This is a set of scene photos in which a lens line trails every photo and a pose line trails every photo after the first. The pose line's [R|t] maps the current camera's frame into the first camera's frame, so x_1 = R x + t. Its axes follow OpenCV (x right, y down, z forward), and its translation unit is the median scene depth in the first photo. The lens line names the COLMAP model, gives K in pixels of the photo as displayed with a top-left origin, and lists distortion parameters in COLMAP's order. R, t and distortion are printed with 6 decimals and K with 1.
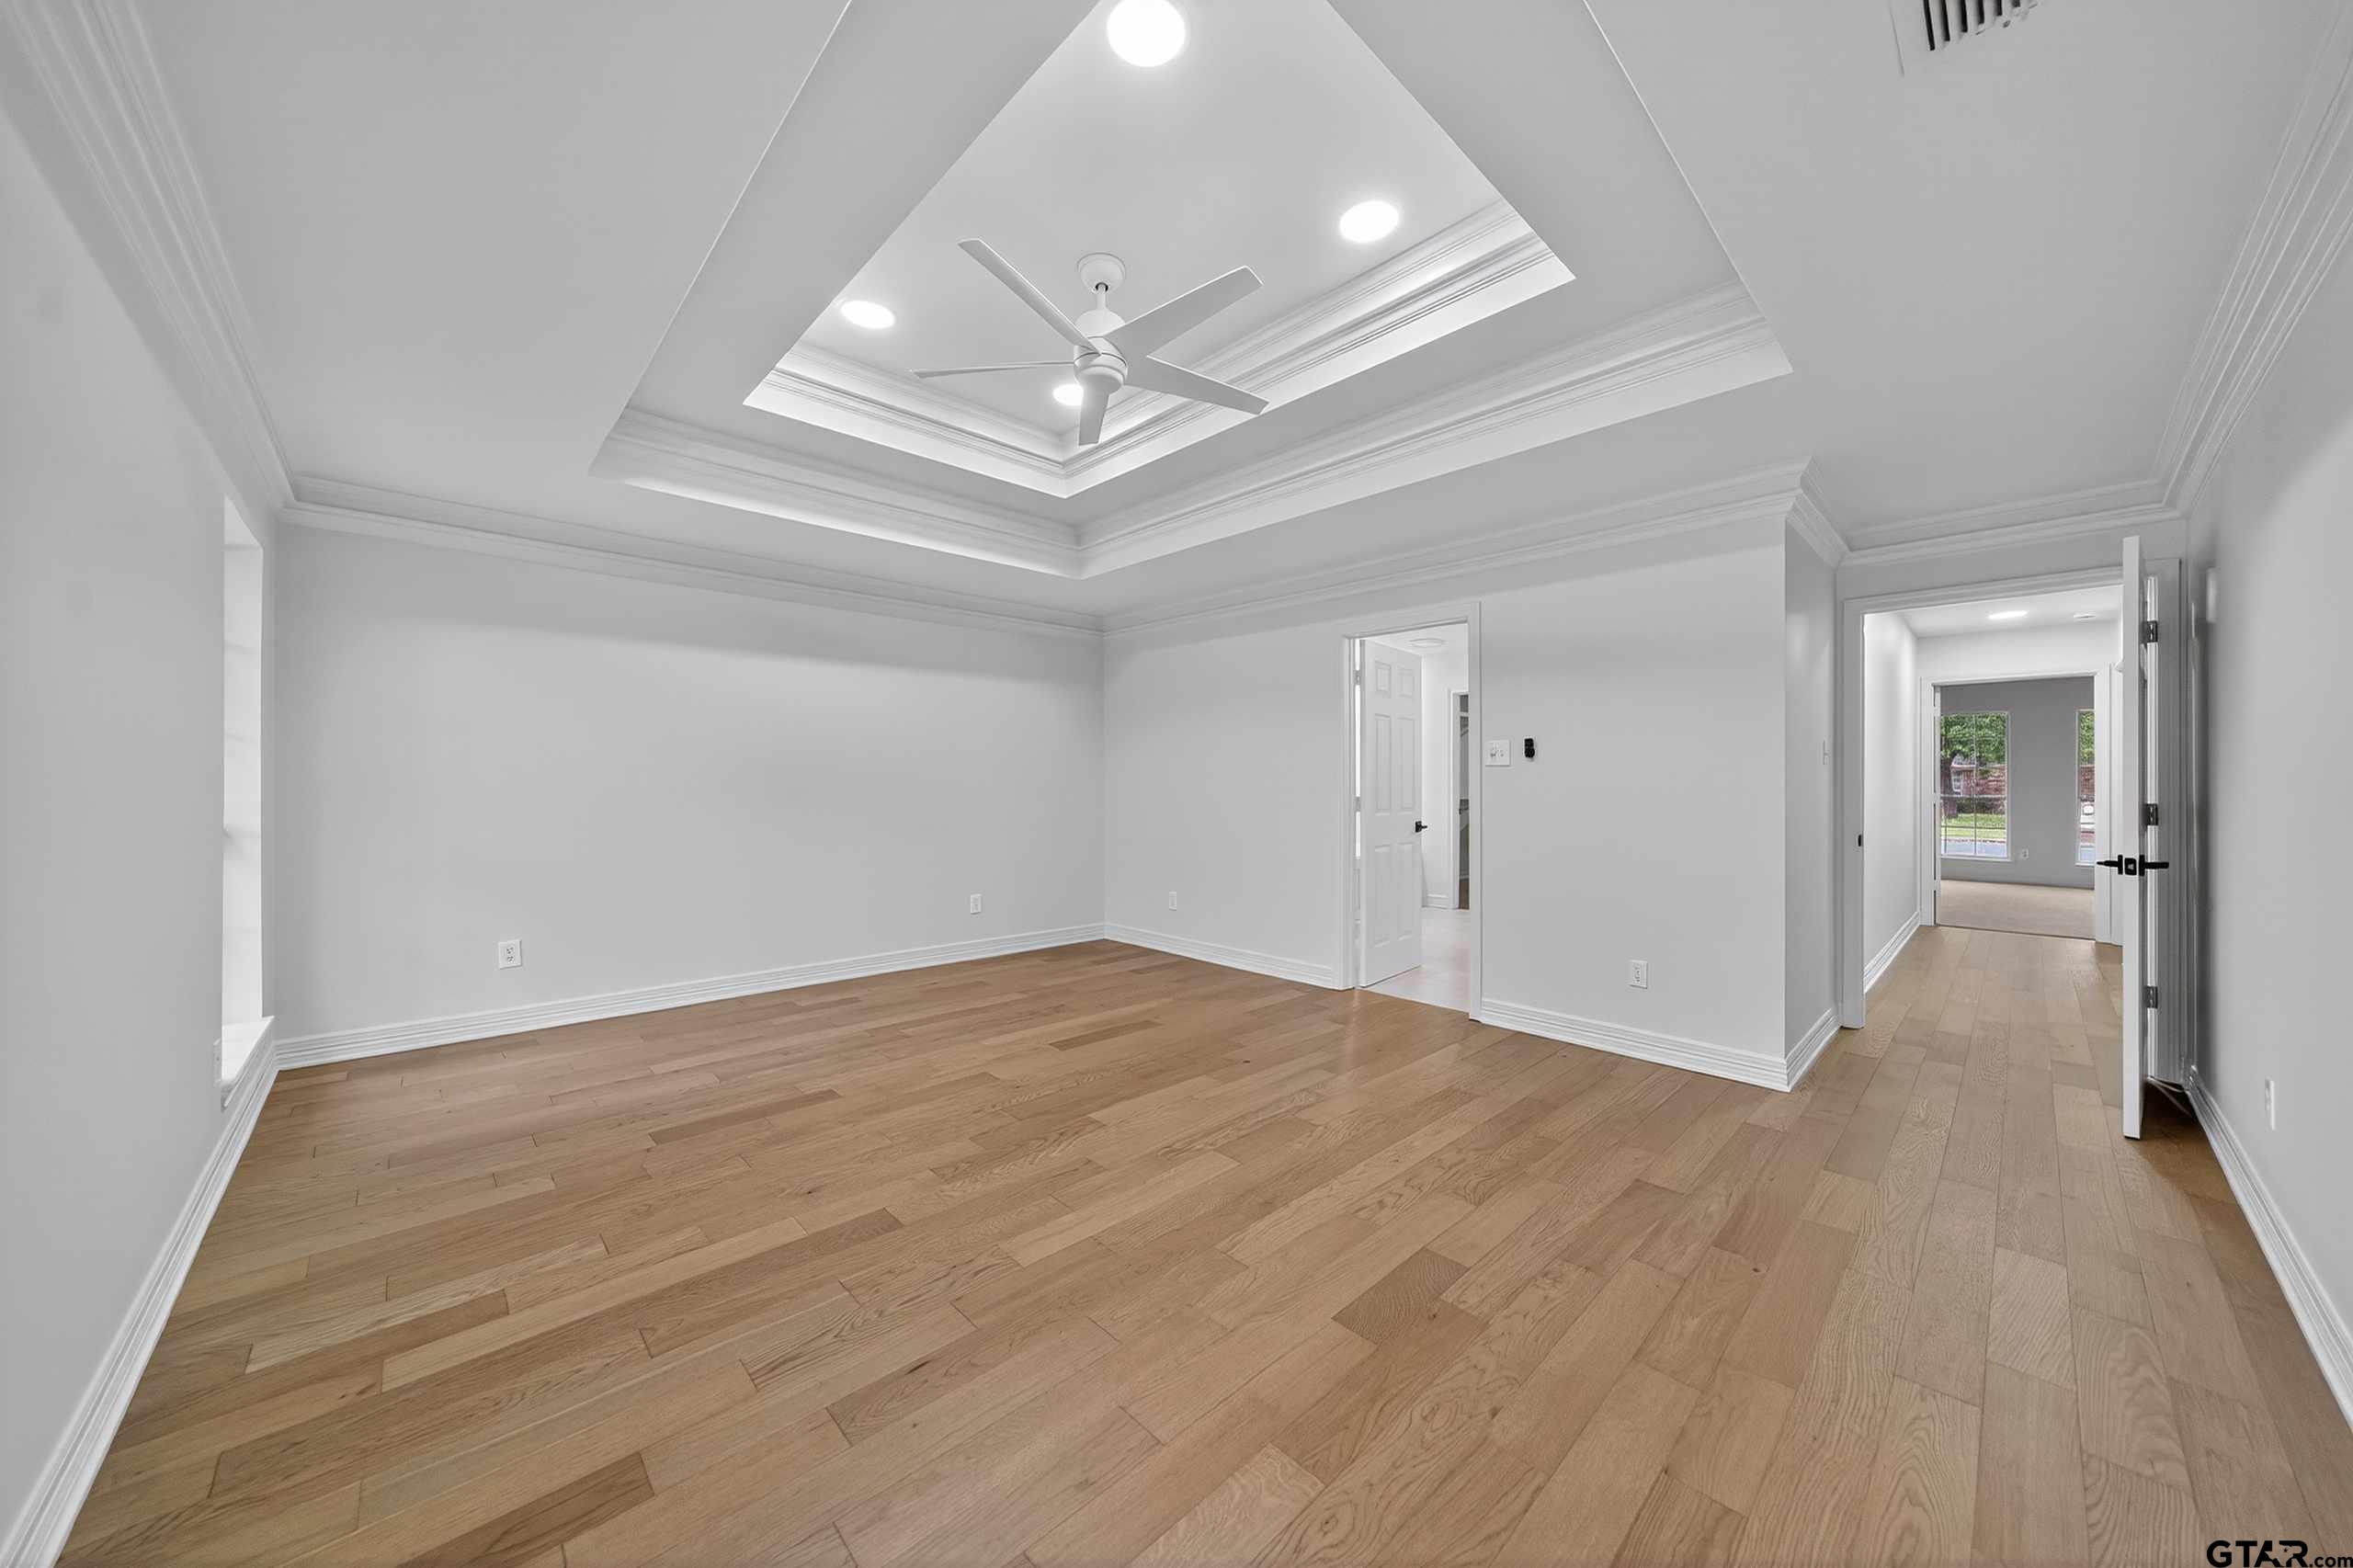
lens RADIAL K [[819.0, 0, 1176.5], [0, 819.0, 784.0], [0, 0, 1]] dist [-0.000697, -0.000017]
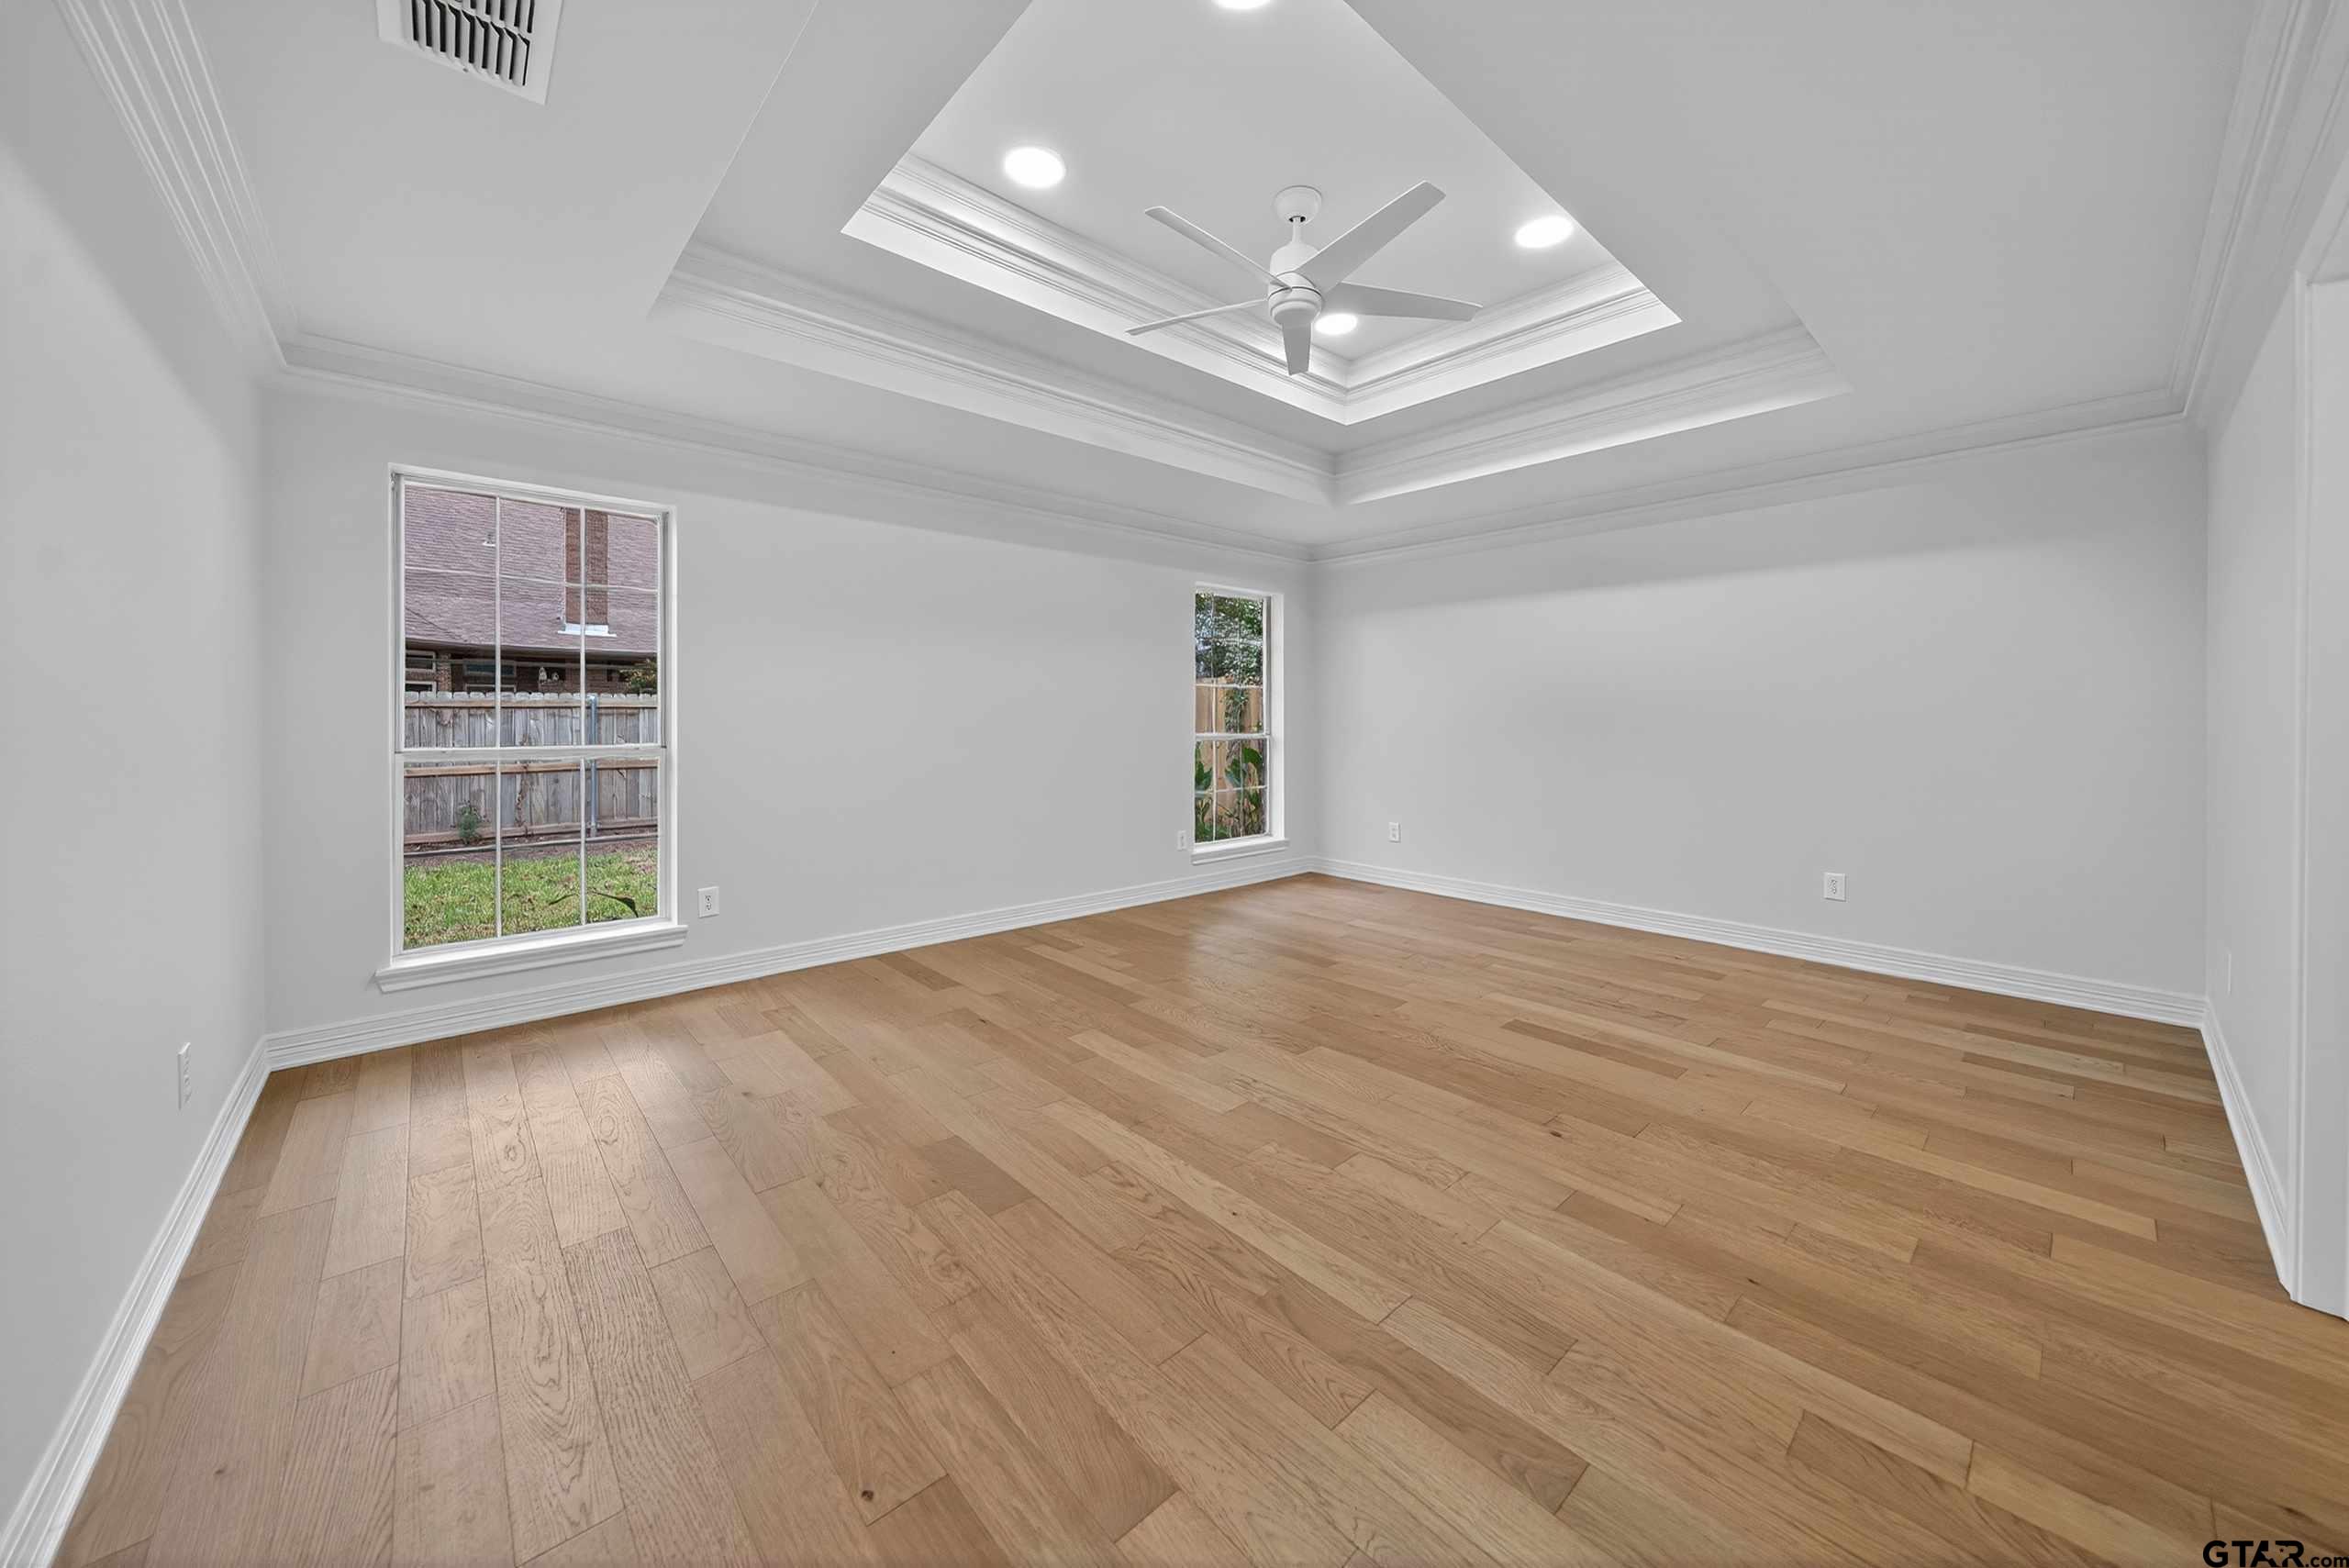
lens RADIAL K [[825.8, 0, 1179.6], [0, 825.8, 727.9], [0, 0, 1]] dist [0.000068, 0.000009]
pose [[-0.021851, 0.010274, -0.999708, 0.982002], [-0.000056, 0.999947, 0.010277, 0.006649], [0.999761, 0.000281, -0.021849, 0.927968]]
